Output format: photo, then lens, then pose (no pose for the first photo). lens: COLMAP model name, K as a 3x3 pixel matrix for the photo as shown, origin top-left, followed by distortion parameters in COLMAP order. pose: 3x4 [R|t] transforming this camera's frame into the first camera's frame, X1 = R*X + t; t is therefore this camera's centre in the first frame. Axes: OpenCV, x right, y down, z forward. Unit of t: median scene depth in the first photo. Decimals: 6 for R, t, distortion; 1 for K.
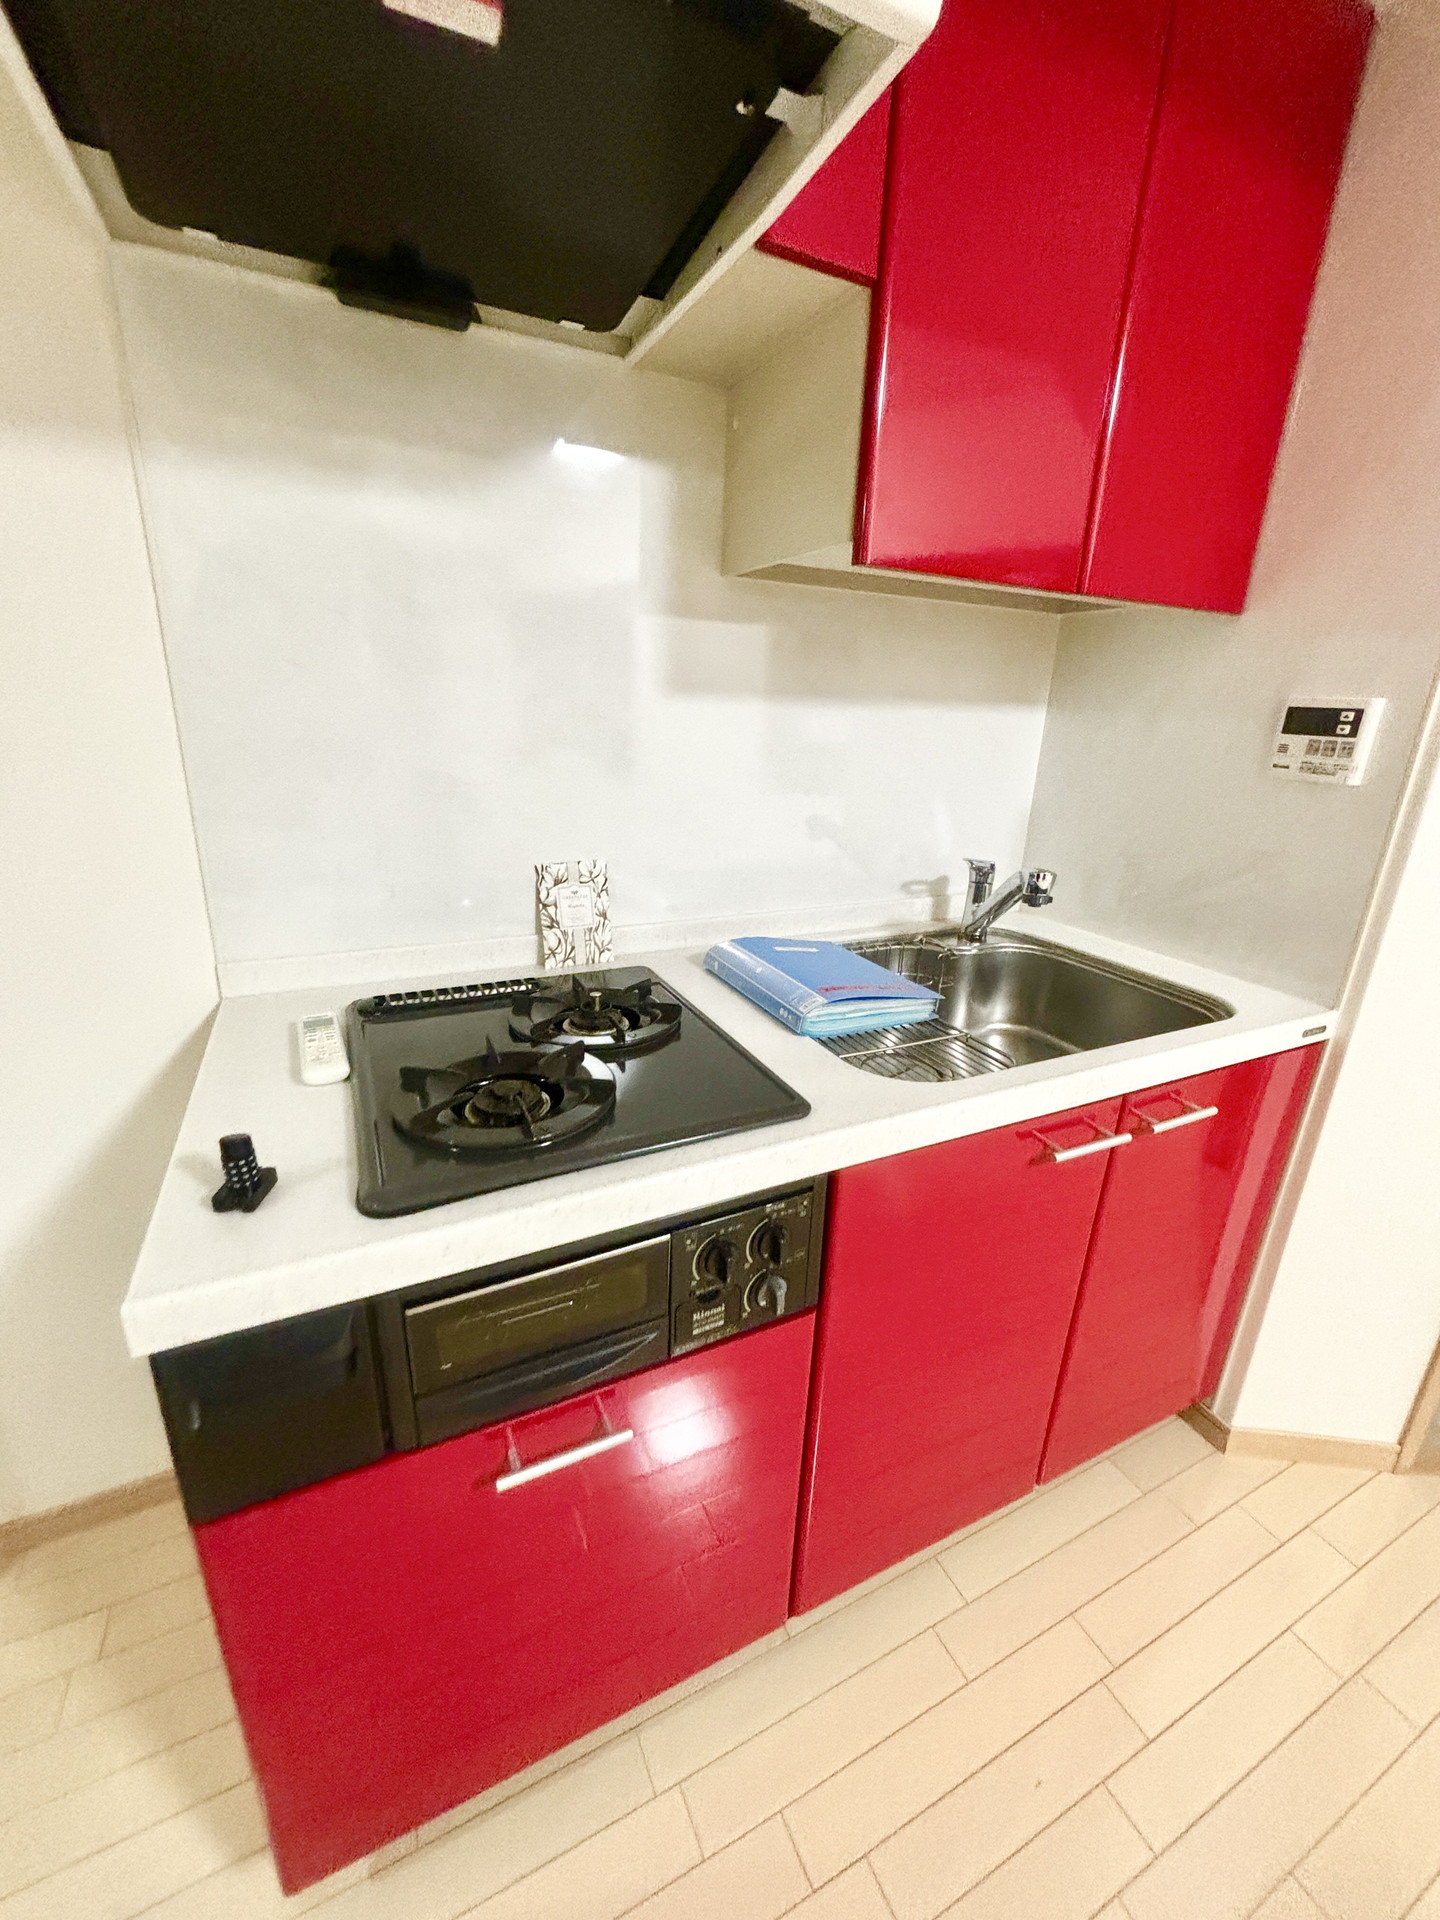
lens RADIAL K [[775.3, 0, 727.4], [0, 775.3, 953.0], [0, 0, 1]] dist [-0.002989, 0.001736]
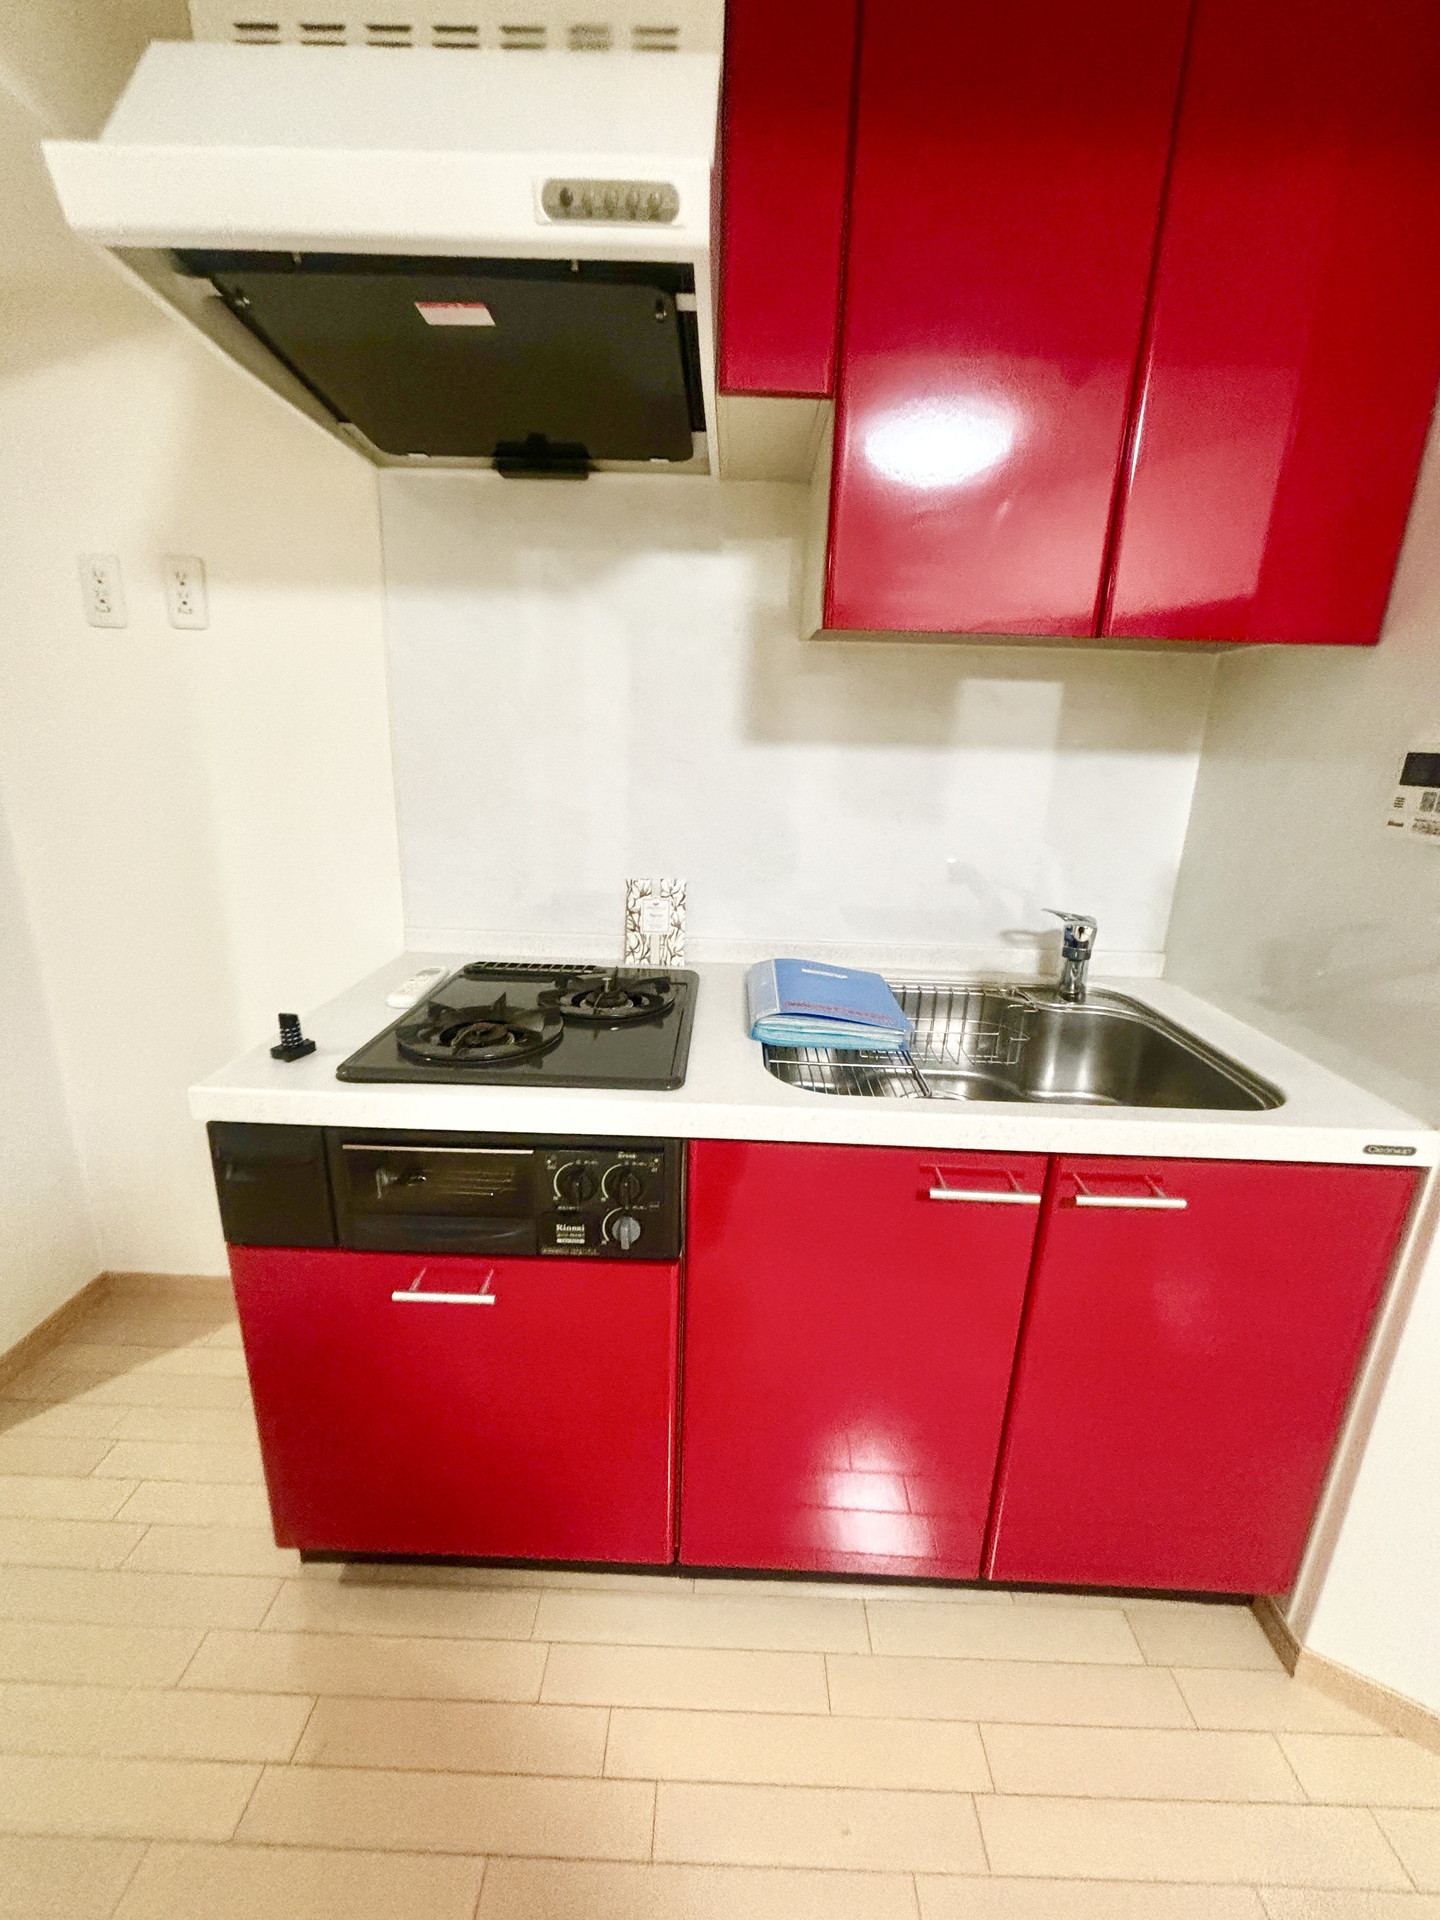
lens RADIAL K [[775.3, 0, 723.2], [0, 775.3, 952.7], [0, 0, 1]] dist [-0.002989, 0.001736]
pose [[0.890931, 0.112986, -0.439858, 0.487215], [-0.139426, 0.989832, -0.028150, 0.018057], [0.432205, 0.086407, 0.897626, -0.036718]]
